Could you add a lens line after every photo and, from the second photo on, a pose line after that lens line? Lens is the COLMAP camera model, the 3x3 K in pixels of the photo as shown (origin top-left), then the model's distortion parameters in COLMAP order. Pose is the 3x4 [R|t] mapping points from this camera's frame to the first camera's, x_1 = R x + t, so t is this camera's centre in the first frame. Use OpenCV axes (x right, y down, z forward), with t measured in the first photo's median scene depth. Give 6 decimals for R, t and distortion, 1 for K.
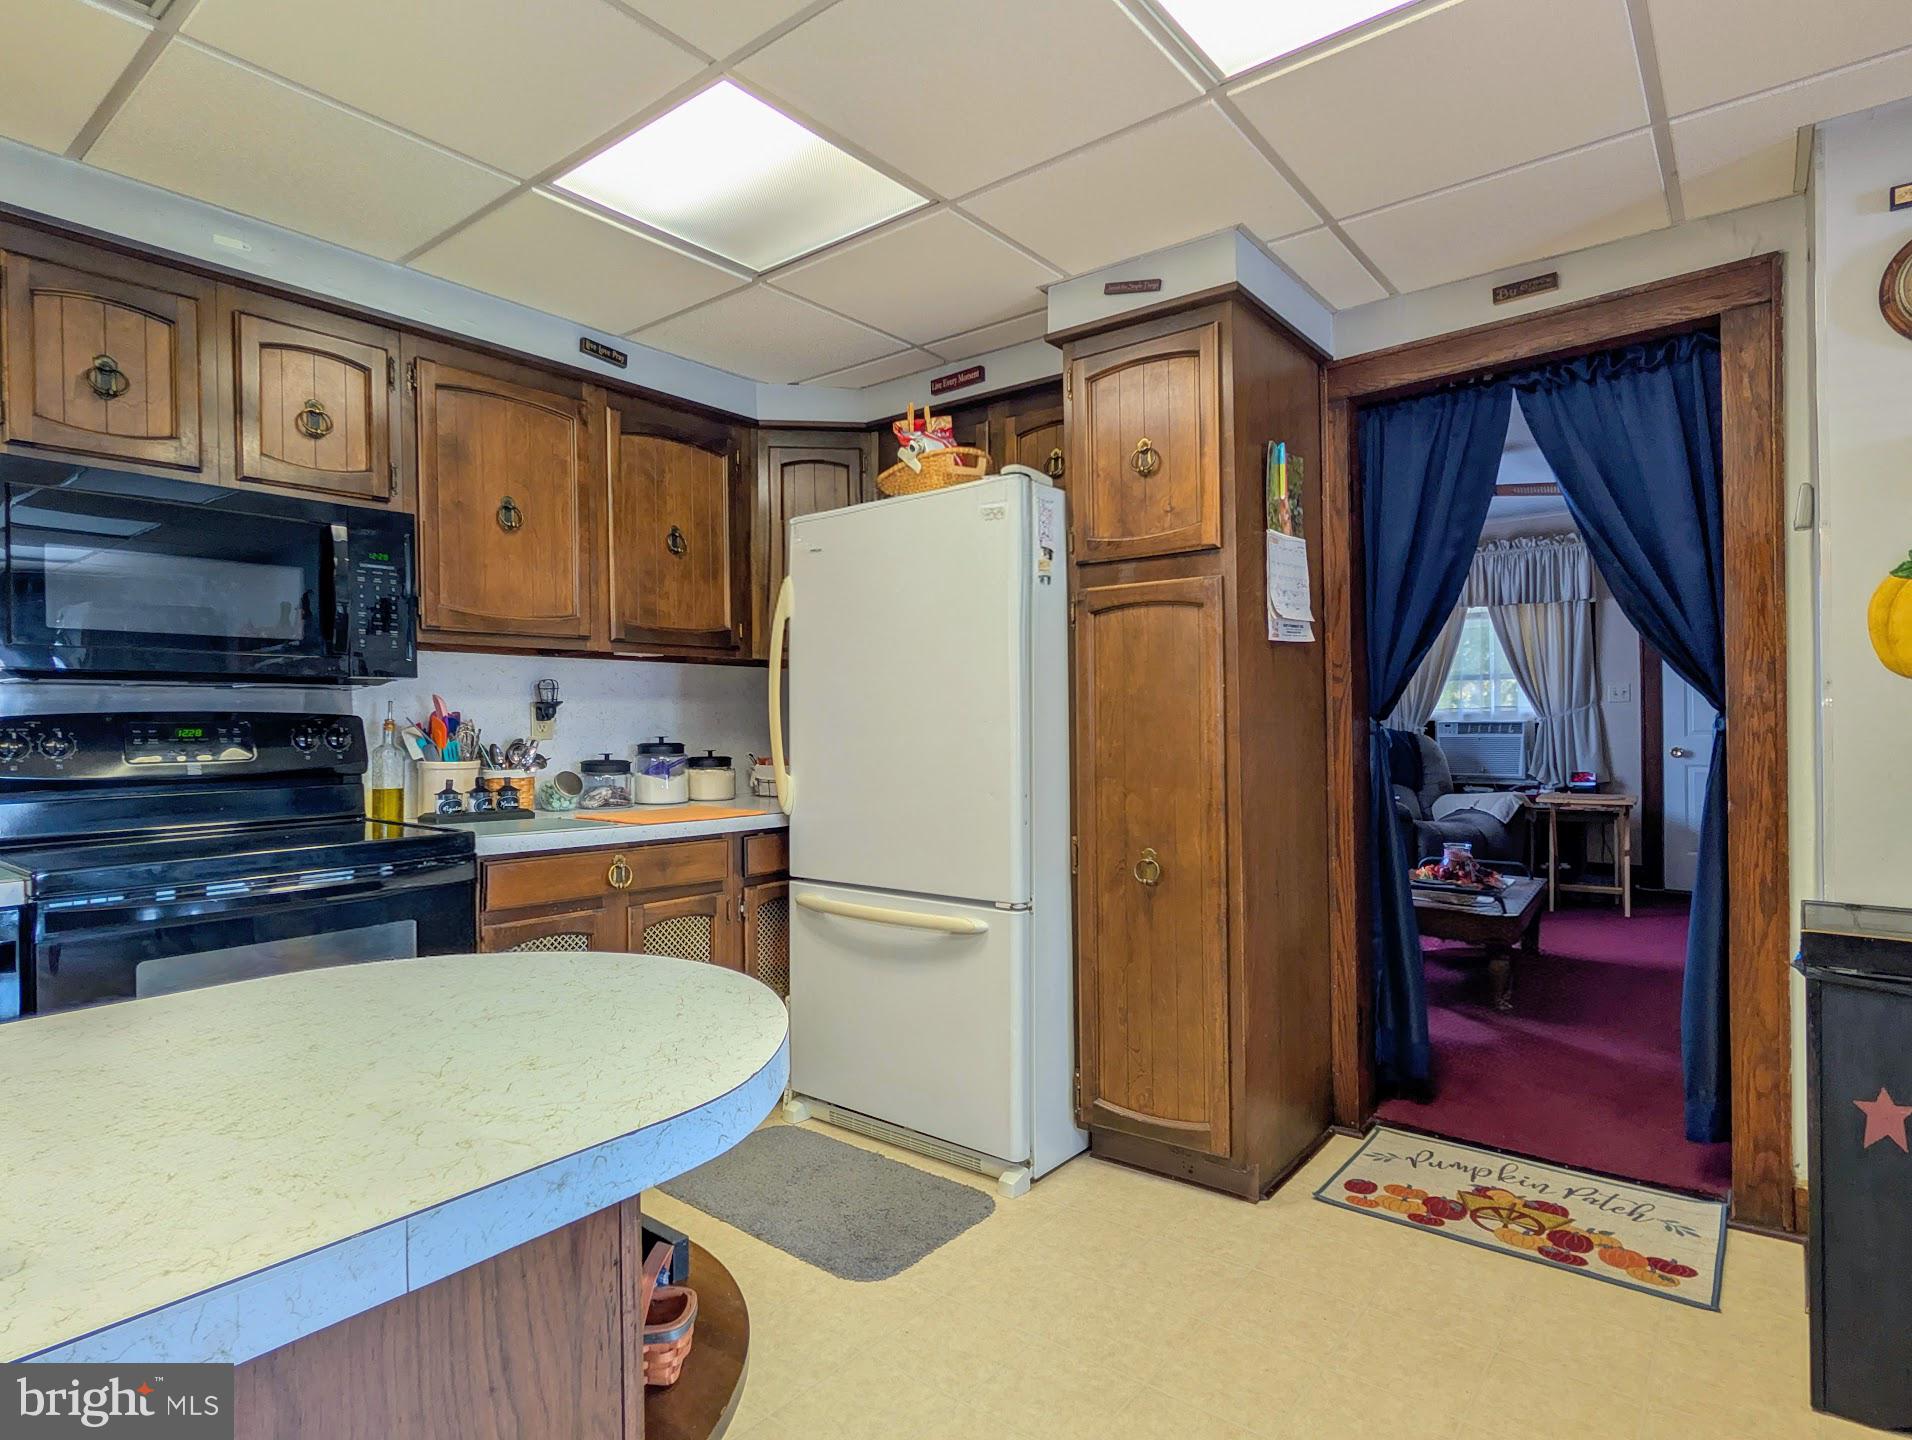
lens RADIAL K [[1030.6, 0, 956.0], [0, 1030.6, 720.0], [0, 0, 1]] dist [0.001203, 0.000118]
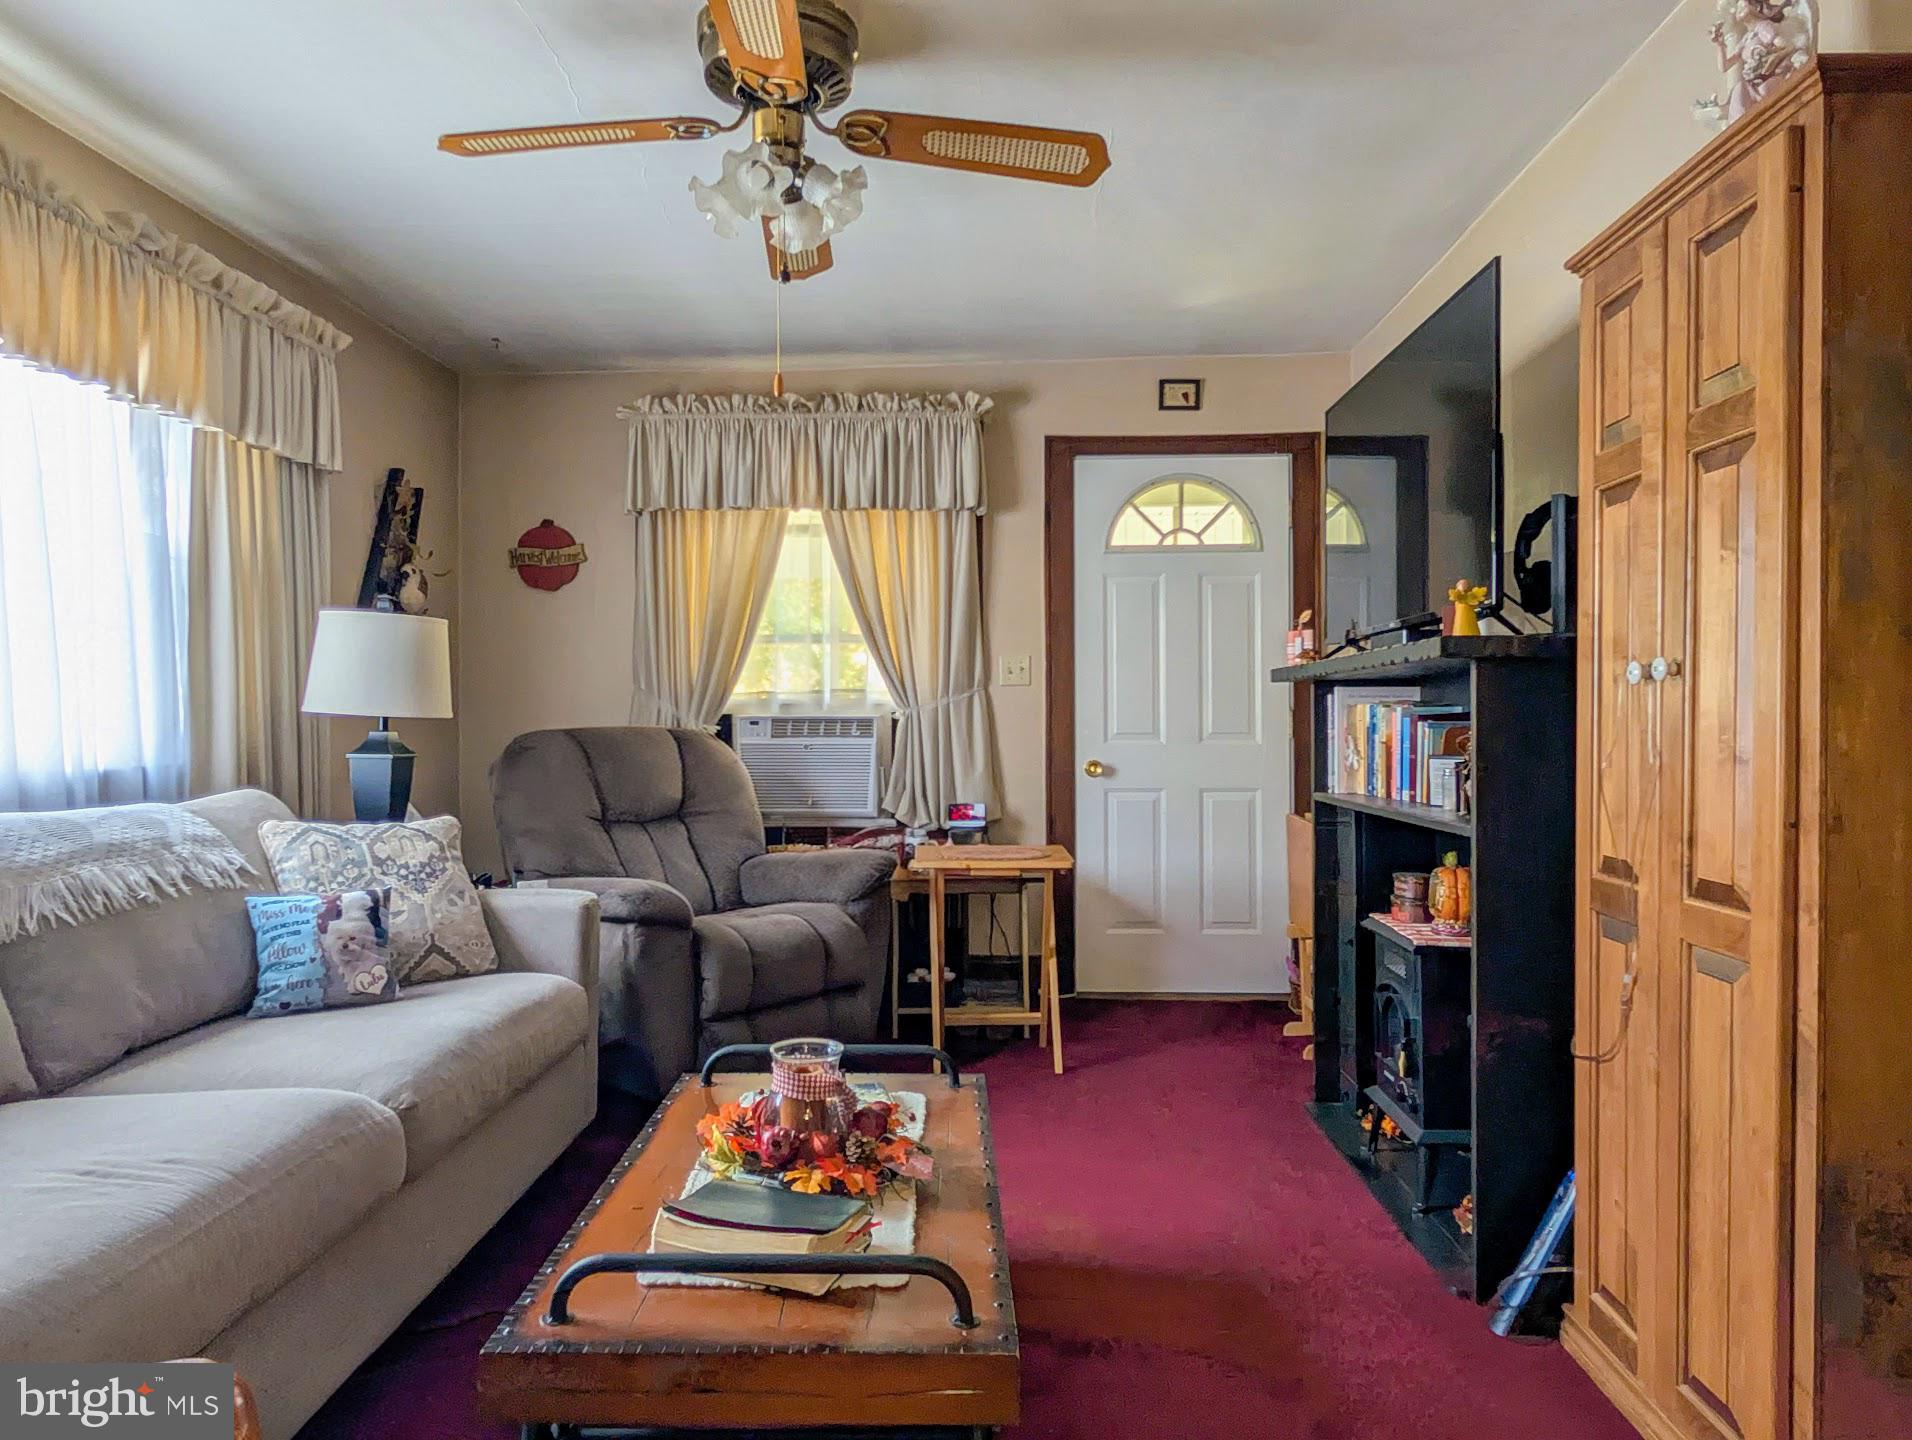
lens RADIAL K [[1294.4, 0, 956.0], [0, 1294.4, 720.0], [0, 0, 1]] dist [-0.000947, 0.000876]
pose [[0.816766, 0.010612, 0.576871, 0.174109], [-0.009846, 0.999942, -0.004453, 0.006334], [-0.576885, -0.002042, 0.816823, 0.390655]]
